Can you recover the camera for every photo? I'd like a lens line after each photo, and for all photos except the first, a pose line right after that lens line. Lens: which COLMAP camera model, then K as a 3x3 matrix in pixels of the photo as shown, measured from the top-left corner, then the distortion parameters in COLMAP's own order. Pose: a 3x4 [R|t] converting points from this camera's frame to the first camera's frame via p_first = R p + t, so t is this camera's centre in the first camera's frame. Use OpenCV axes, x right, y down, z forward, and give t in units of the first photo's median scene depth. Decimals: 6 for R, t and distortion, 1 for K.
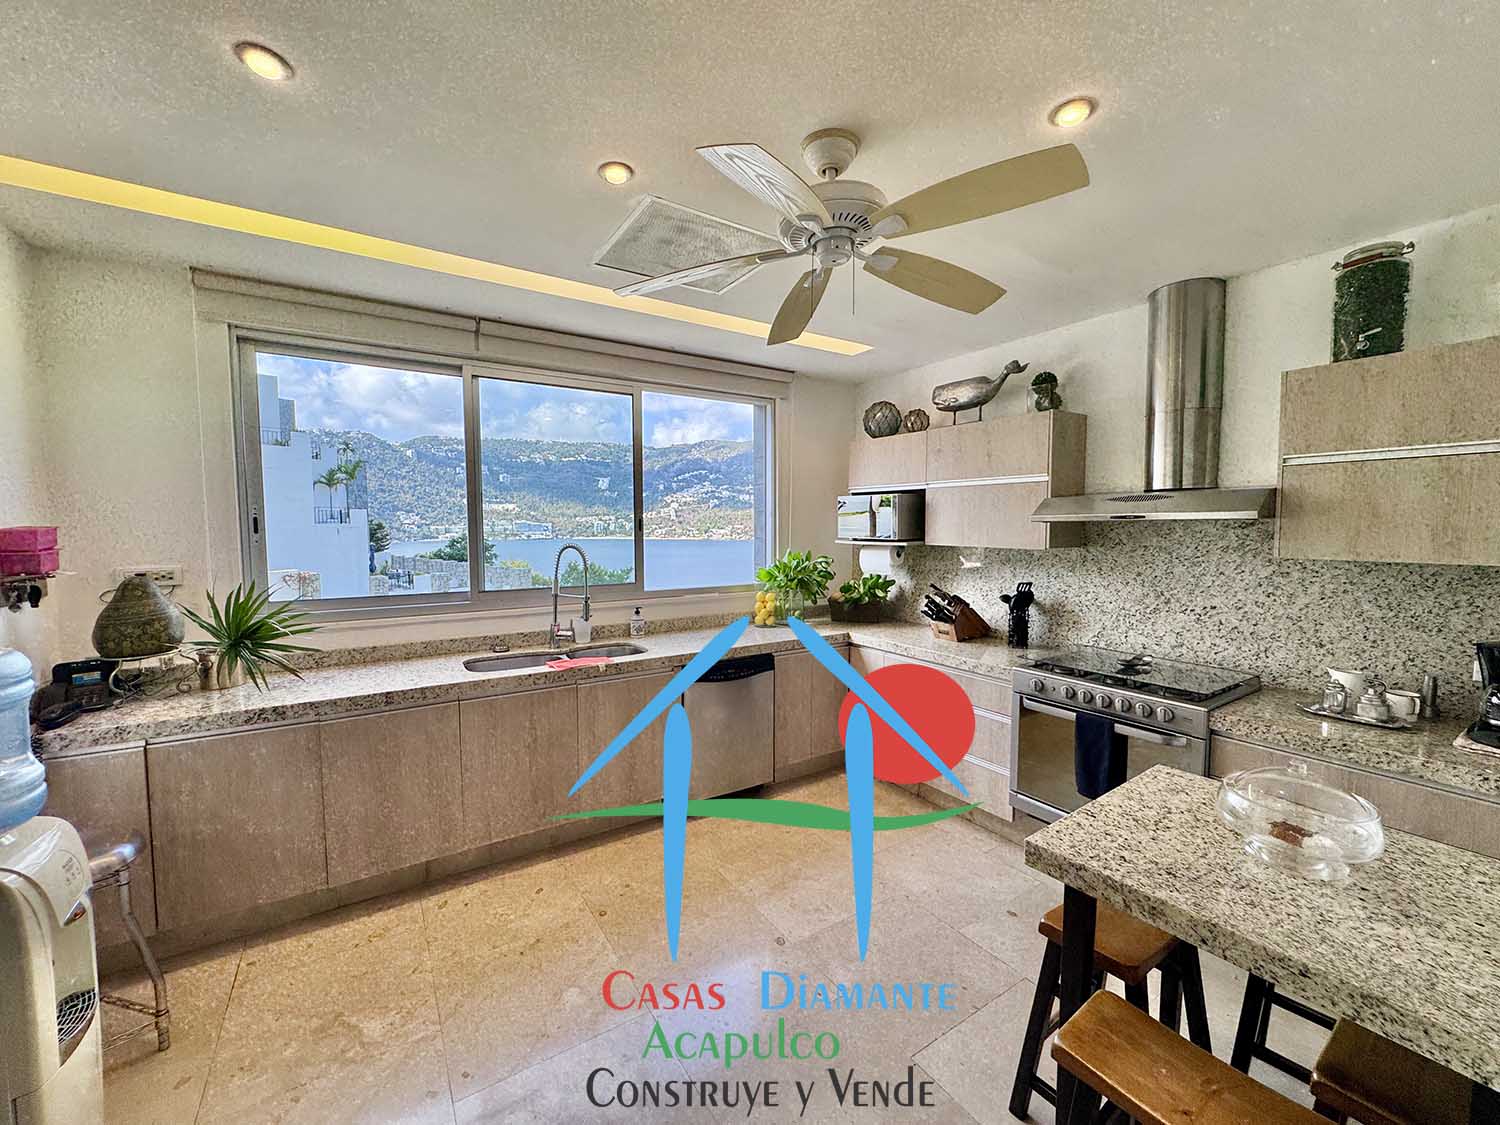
lens RADIAL K [[599.6, 0, 748.5], [0, 599.6, 564.8], [0, 0, 1]] dist [-0.005627, 0.000185]
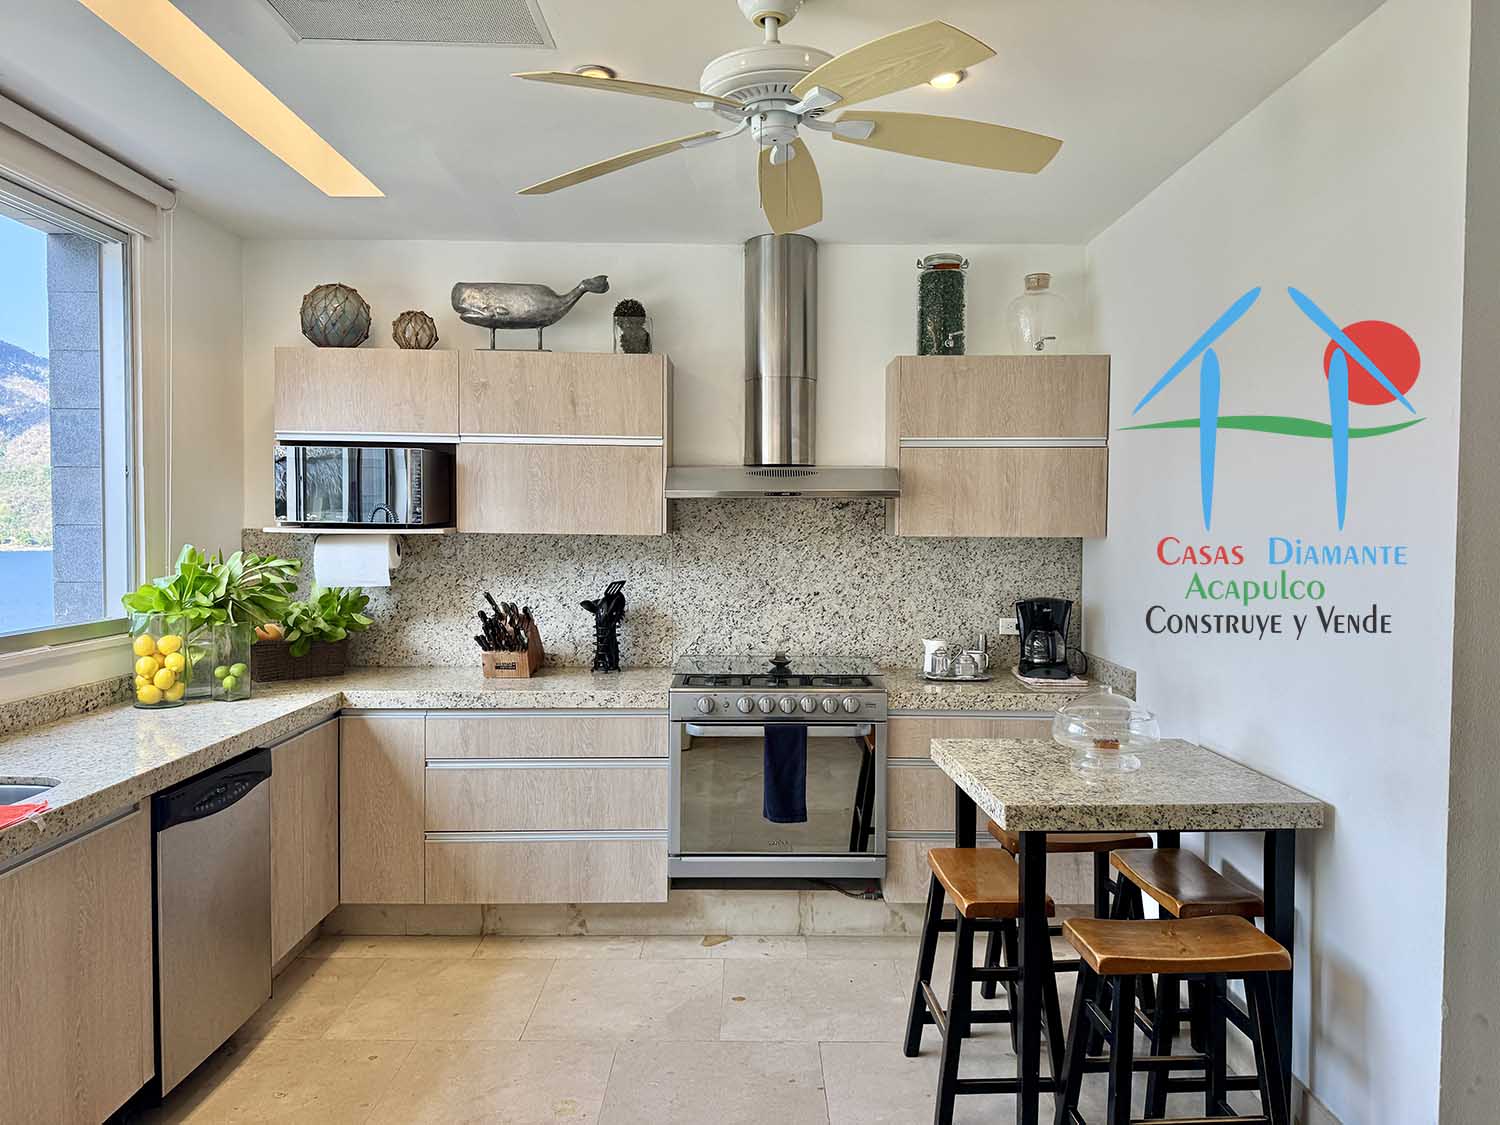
lens RADIAL K [[1045.8, 0, 750.0], [0, 1045.8, 562.5], [0, 0, 1]] dist [0.134145, -0.202528]
pose [[0.533368, -0.024223, 0.845536, -0.604539], [0.049931, 0.998749, -0.002884, 0.020566], [-0.844408, 0.043757, 0.533910, 0.197086]]
